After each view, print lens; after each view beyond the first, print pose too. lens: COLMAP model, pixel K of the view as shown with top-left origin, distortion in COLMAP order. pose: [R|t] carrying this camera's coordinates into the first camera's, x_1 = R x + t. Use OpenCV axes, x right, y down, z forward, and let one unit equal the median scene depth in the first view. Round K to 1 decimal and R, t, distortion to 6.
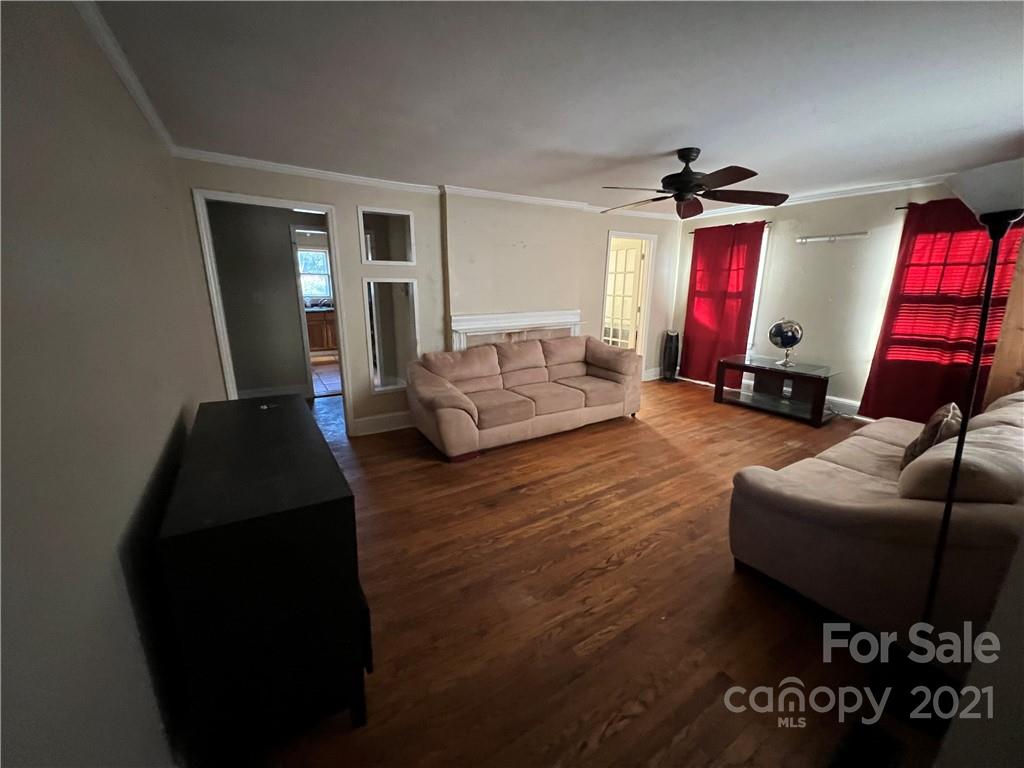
lens RADIAL K [[407.6, 0, 508.6], [0, 407.6, 381.9], [0, 0, 1]] dist [0.000547, 0.000405]
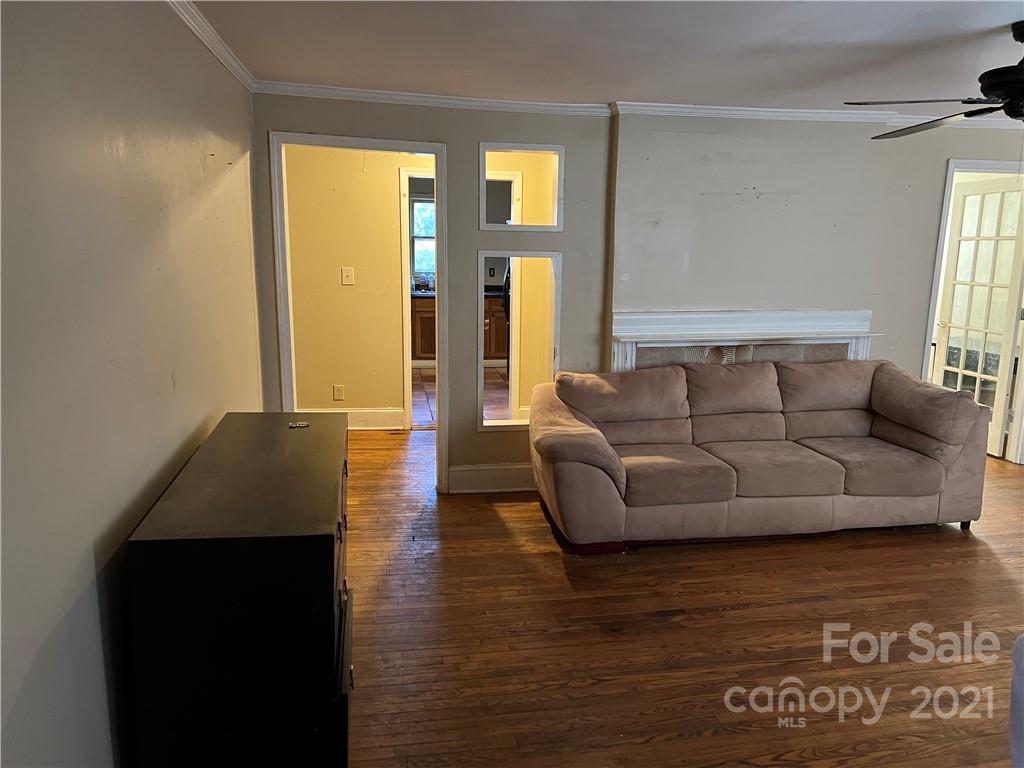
lens RADIAL K [[762.8, 0, 514.1], [0, 762.8, 379.6], [0, 0, 1]] dist [0.040036, -0.038669]
pose [[0.928256, 0.072635, -0.364780, 0.148159], [-0.096705, 0.994149, -0.048130, 0.003653], [0.359149, 0.079953, 0.929849, -0.092866]]
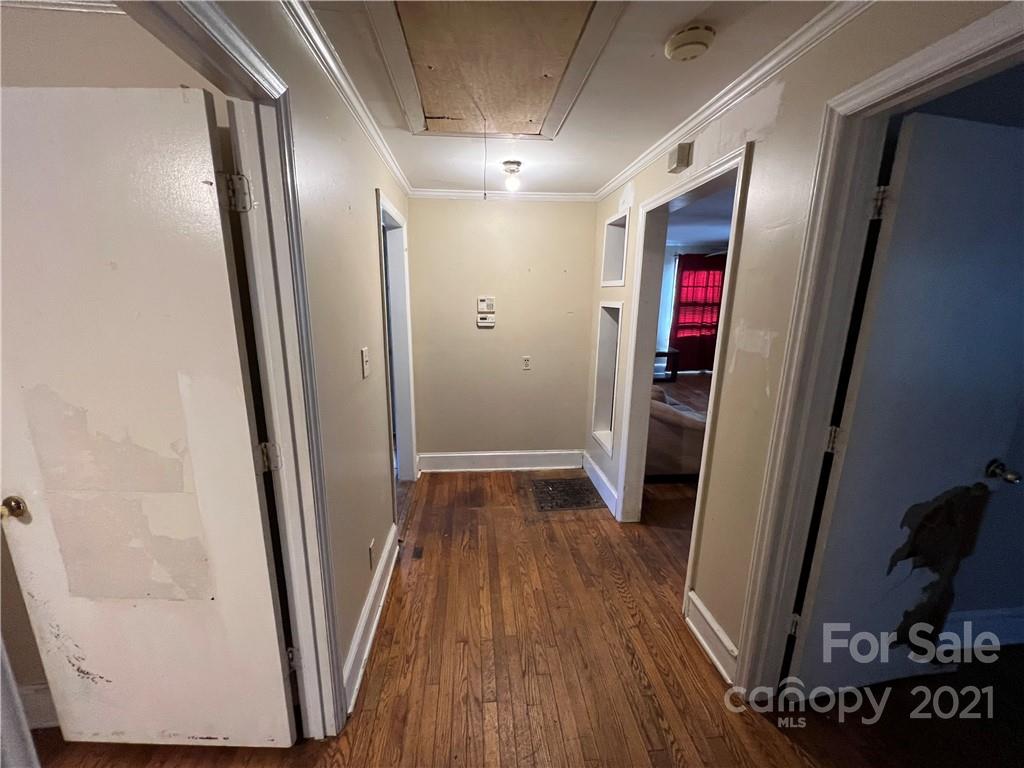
lens RADIAL K [[407.6, 0, 510.4], [0, 407.6, 383.2], [0, 0, 1]] dist [0.000547, 0.000405]
pose [[0.443823, -0.189706, 0.875804, -1.090400], [0.211775, 0.971855, 0.103193, -0.211903], [-0.870731, 0.139674, 0.471506, 0.856552]]
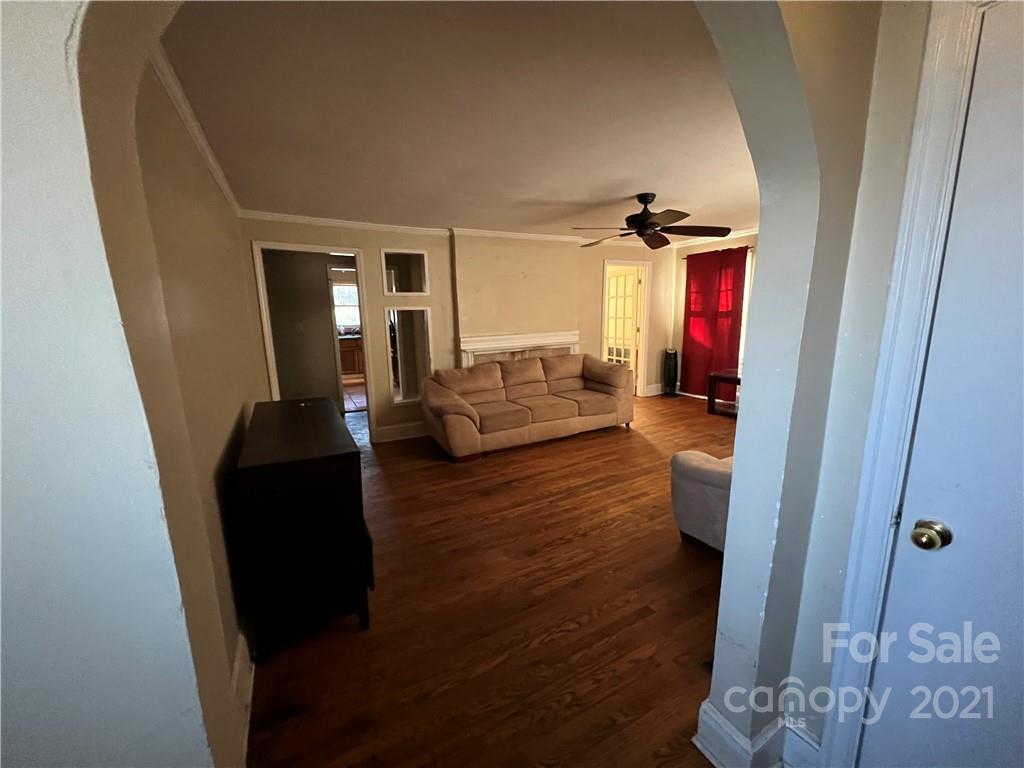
lens RADIAL K [[407.6, 0, 509.1], [0, 407.6, 381.5], [0, 0, 1]] dist [0.000547, 0.000405]
pose [[0.997424, -0.013432, -0.070469, 0.080892], [0.008829, 0.997831, -0.065233, 0.039812], [0.071192, 0.064442, 0.995379, -0.134761]]
